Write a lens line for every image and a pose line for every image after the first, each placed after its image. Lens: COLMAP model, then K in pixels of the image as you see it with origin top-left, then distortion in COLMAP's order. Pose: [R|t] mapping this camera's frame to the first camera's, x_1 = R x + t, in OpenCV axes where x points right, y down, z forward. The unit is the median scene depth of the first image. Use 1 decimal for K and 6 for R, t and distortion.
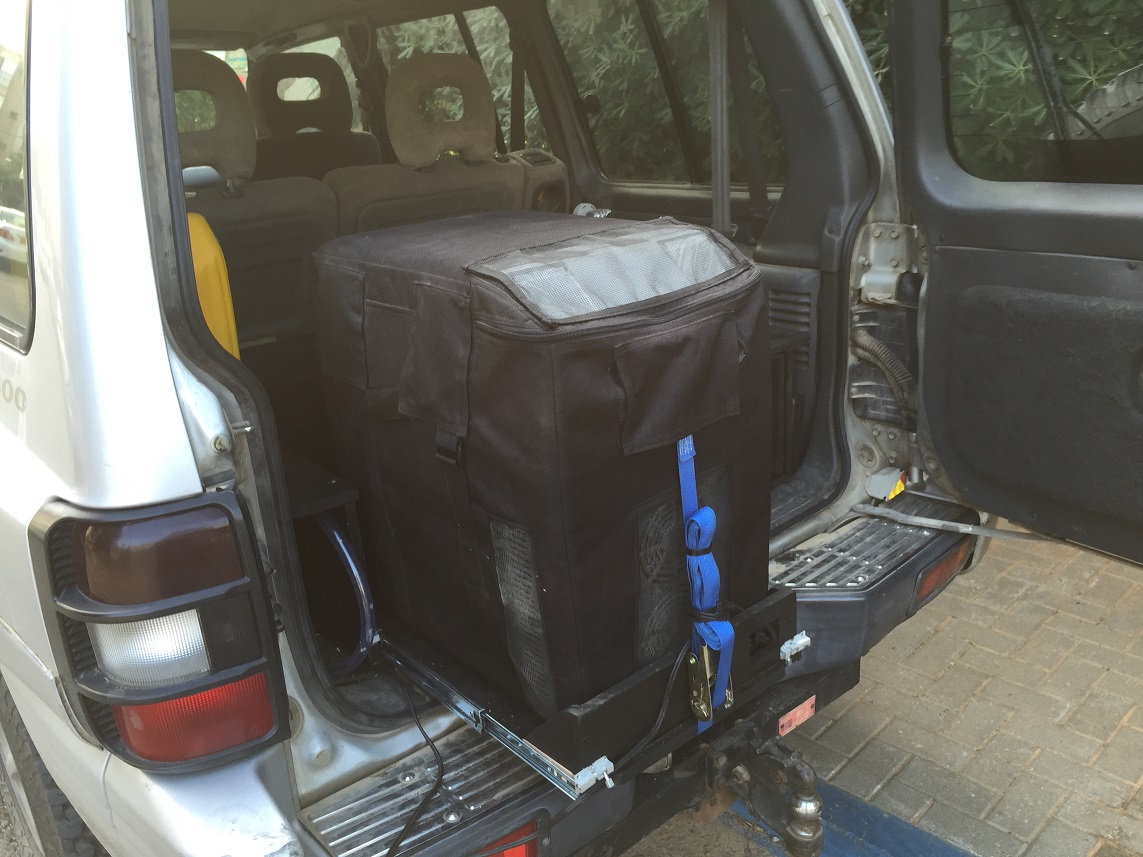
lens RADIAL K [[978.2, 0, 575.8], [0, 978.2, 423.7], [0, 0, 1]] dist [0.078890, -0.113047]
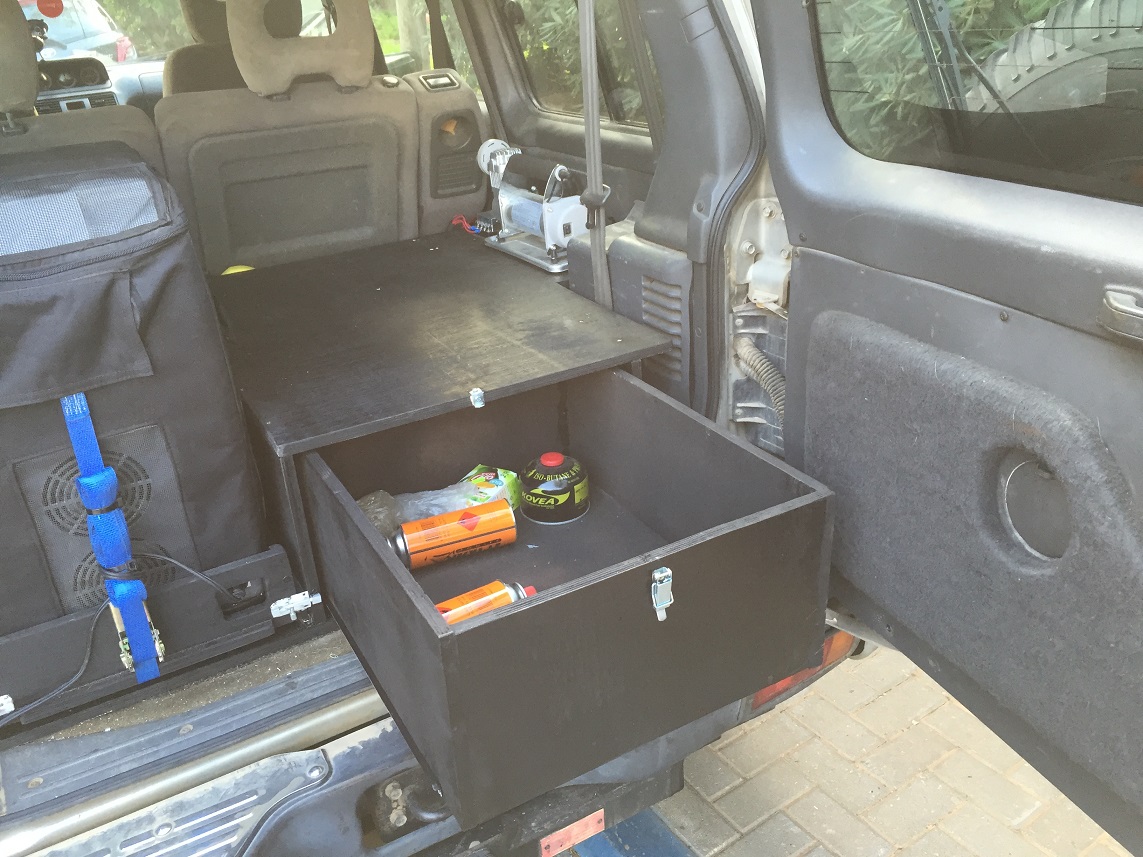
lens RADIAL K [[978.2, 0, 581.8], [0, 978.2, 420.4], [0, 0, 1]] dist [0.078890, -0.113047]
pose [[0.983155, 0.077890, -0.165349, 0.297164], [-0.059832, 0.991959, 0.111522, -0.109244], [0.172706, -0.099750, 0.979909, 0.224464]]
